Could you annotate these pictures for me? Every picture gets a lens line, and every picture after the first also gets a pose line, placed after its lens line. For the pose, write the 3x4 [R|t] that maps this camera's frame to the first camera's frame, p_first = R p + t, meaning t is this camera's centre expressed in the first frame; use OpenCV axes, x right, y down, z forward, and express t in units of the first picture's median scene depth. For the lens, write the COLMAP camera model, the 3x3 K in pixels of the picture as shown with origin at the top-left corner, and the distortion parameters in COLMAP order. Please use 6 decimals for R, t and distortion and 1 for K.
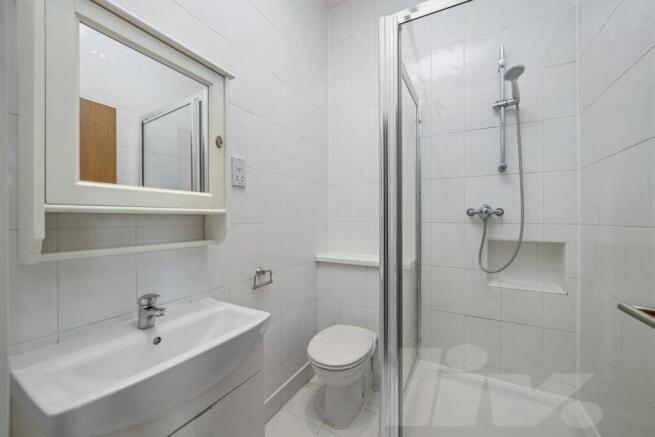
lens RADIAL K [[256.1, 0, 327.8], [0, 256.1, 216.3], [0, 0, 1]] dist [0.002580, -0.000024]
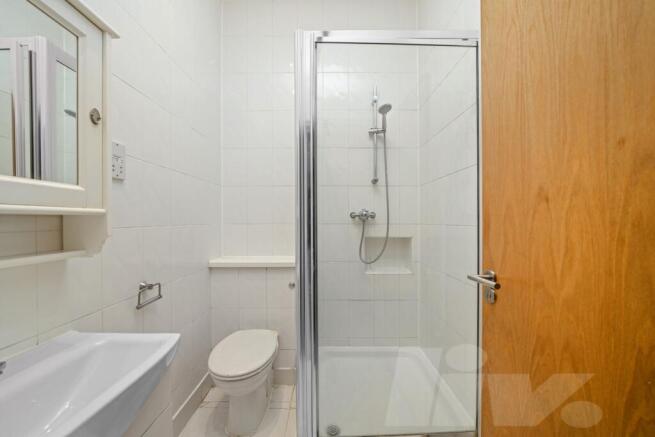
lens RADIAL K [[244.8, 0, 327.5], [0, 244.8, 218.5], [0, 0, 1]] dist [-0.002295, -0.000033]
pose [[0.877959, 0.002396, 0.478730, -0.124647], [-0.003195, 0.999995, 0.000854, -0.000593], [-0.478725, -0.002280, 0.877962, 0.044731]]
